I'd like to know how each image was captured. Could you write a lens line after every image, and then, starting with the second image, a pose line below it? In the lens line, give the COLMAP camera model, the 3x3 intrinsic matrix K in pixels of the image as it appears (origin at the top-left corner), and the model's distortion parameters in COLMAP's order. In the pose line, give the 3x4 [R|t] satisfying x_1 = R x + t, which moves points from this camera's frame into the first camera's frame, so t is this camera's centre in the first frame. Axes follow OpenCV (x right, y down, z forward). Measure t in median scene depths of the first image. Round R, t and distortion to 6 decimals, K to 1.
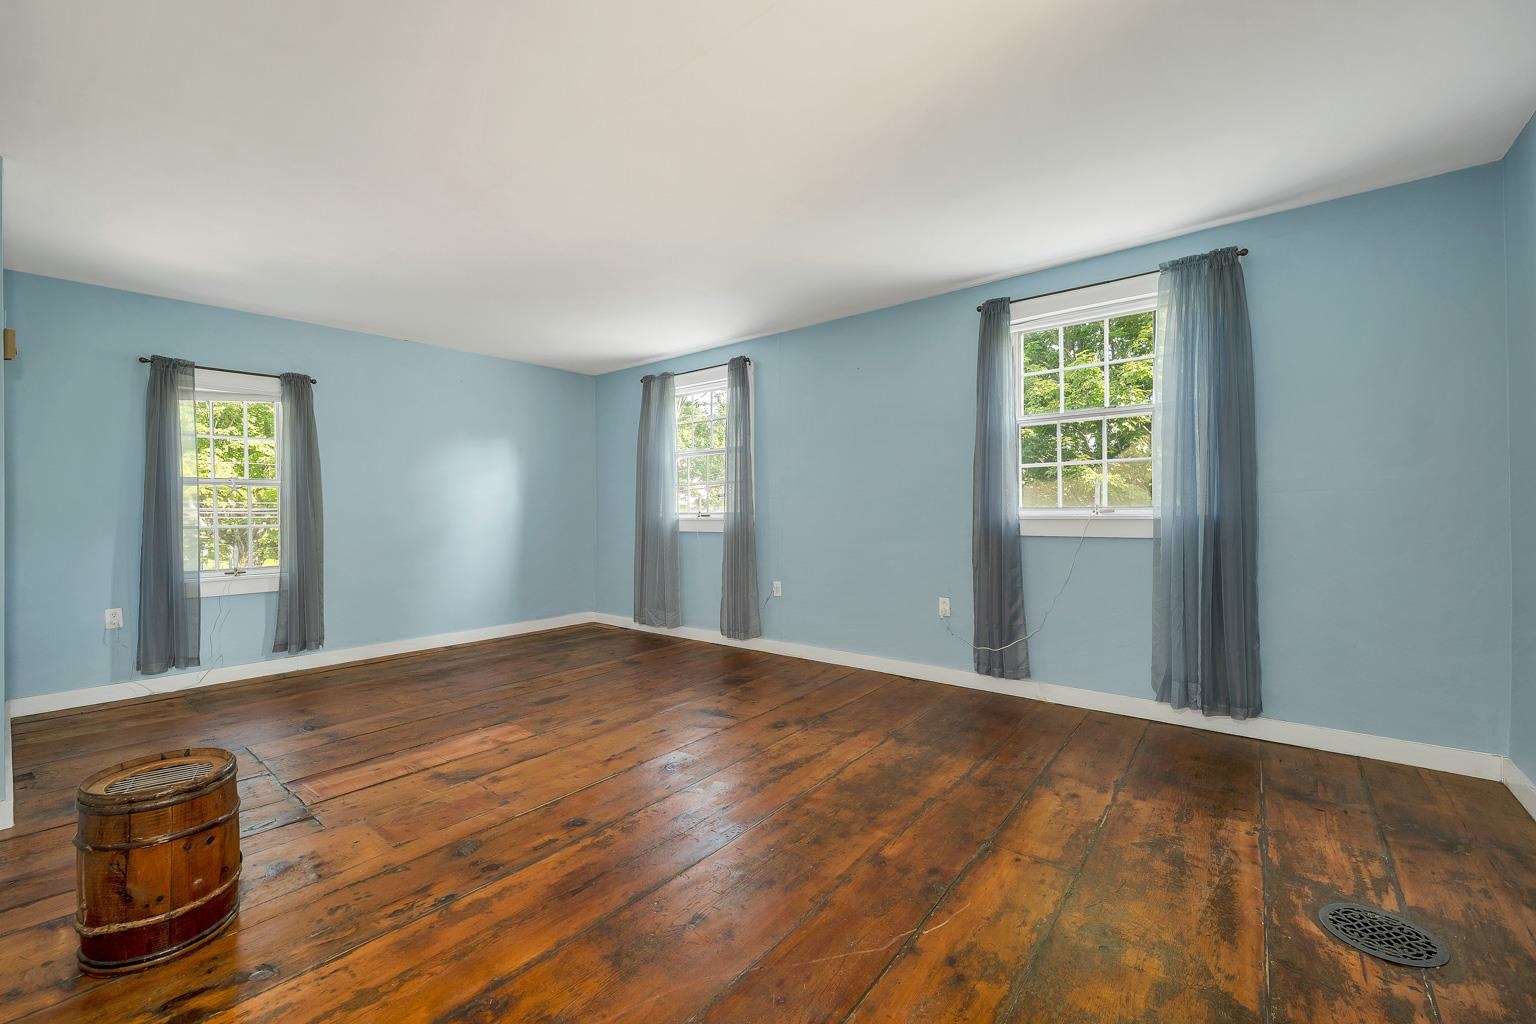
lens RADIAL K [[656.2, 0, 770.7], [0, 656.2, 511.5], [0, 0, 1]] dist [0.007352, -0.002123]
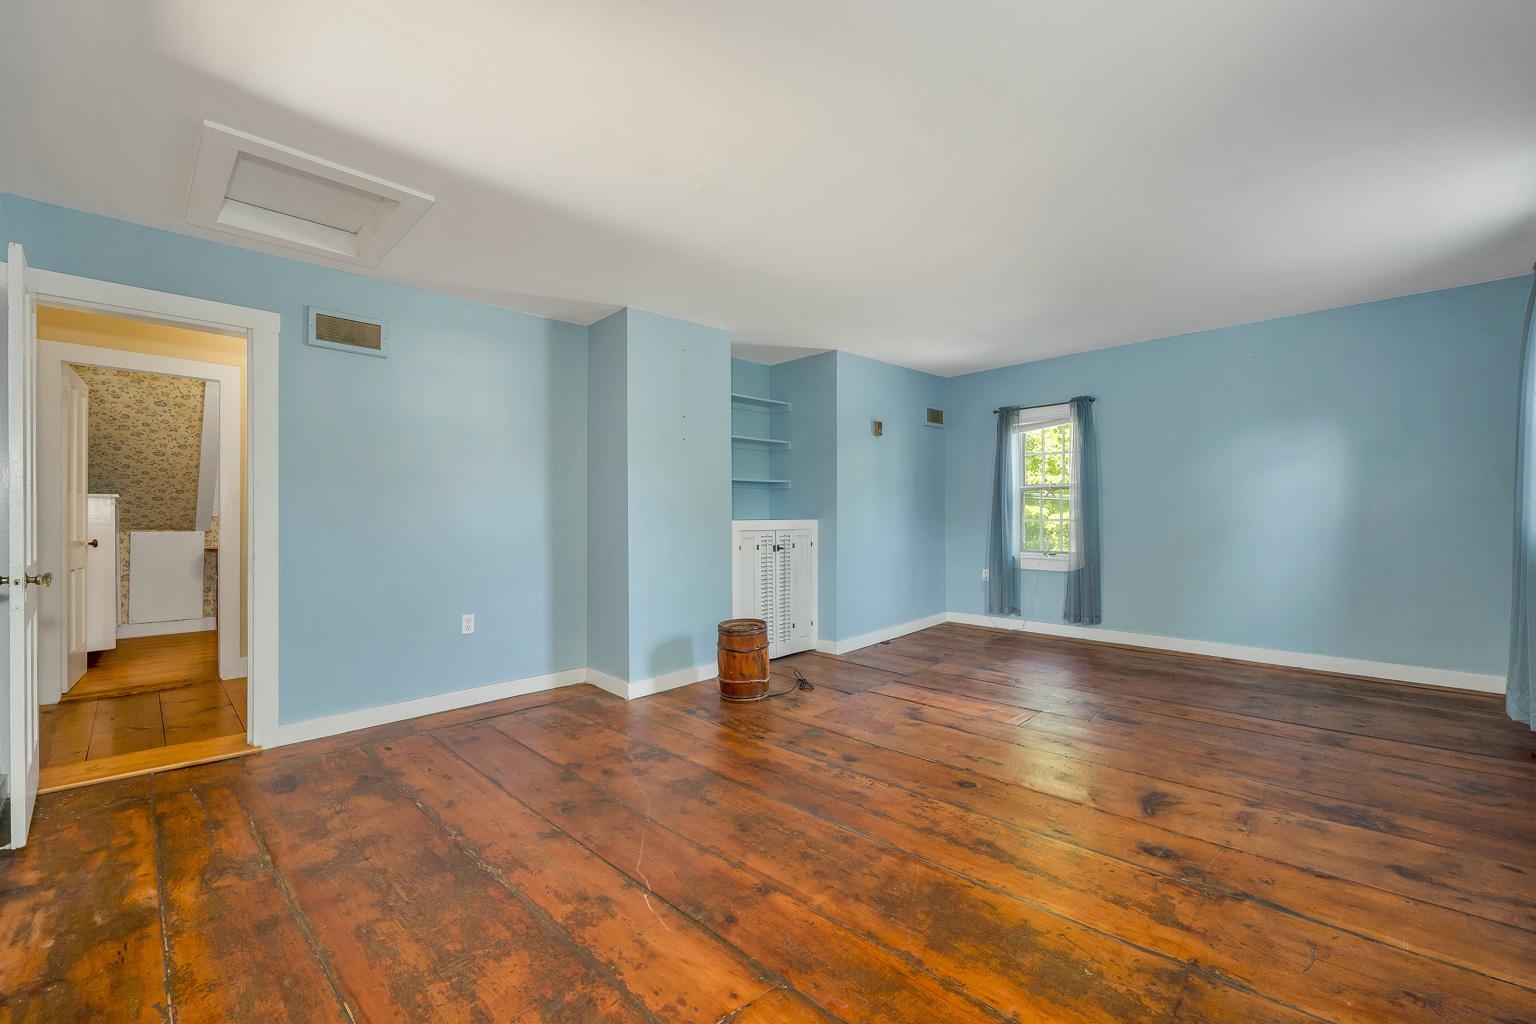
lens RADIAL K [[656.2, 0, 771.6], [0, 656.2, 513.5], [0, 0, 1]] dist [0.007352, -0.002123]
pose [[-0.134919, 0.011124, -0.990794, 0.834027], [0.007046, 0.999922, 0.010267, -0.011909], [0.990832, -0.005596, -0.134987, 0.873584]]
